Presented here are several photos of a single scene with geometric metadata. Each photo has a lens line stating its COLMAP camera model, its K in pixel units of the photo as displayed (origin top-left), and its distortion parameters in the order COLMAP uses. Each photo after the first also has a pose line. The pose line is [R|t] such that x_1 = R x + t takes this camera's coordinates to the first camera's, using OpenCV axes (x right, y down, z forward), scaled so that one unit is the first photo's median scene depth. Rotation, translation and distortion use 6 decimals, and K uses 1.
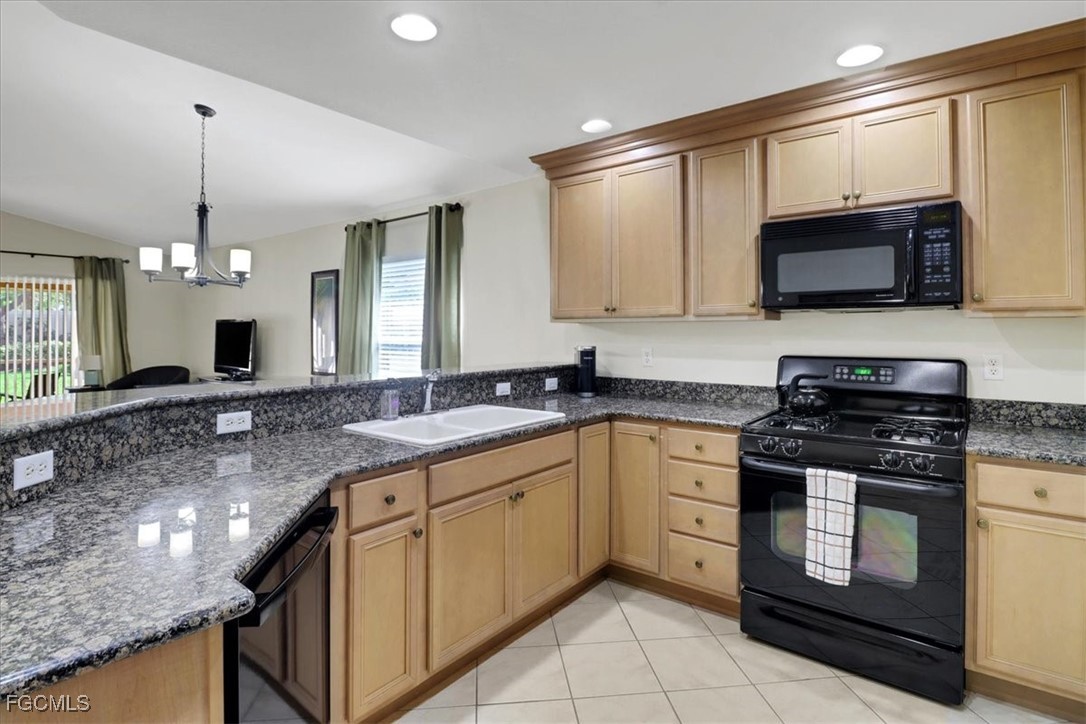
lens RADIAL K [[539.9, 0, 540.9], [0, 539.9, 335.4], [0, 0, 1]] dist [-0.001453, -0.000681]
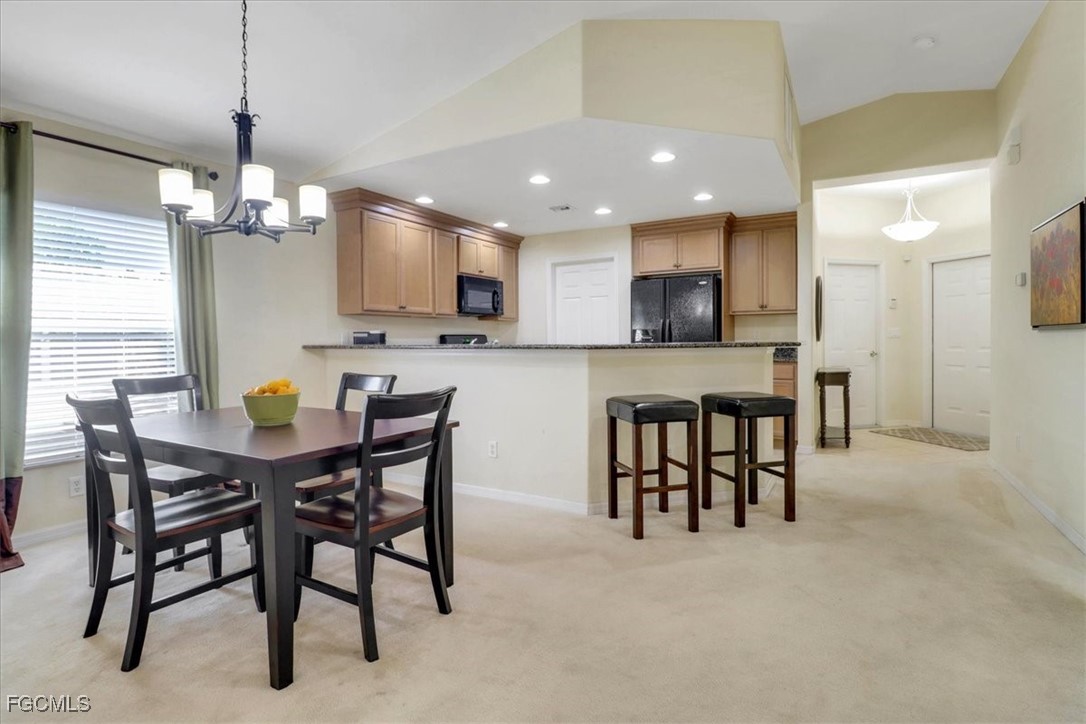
lens RADIAL K [[539.9, 0, 540.9], [0, 539.9, 335.4], [0, 0, 1]] dist [-0.001453, -0.000681]
pose [[-0.136772, 0.003219, 0.990597, -1.688955], [0.007936, 0.999966, -0.002154, 0.044144], [-0.990571, 0.007567, -0.136793, 0.909746]]
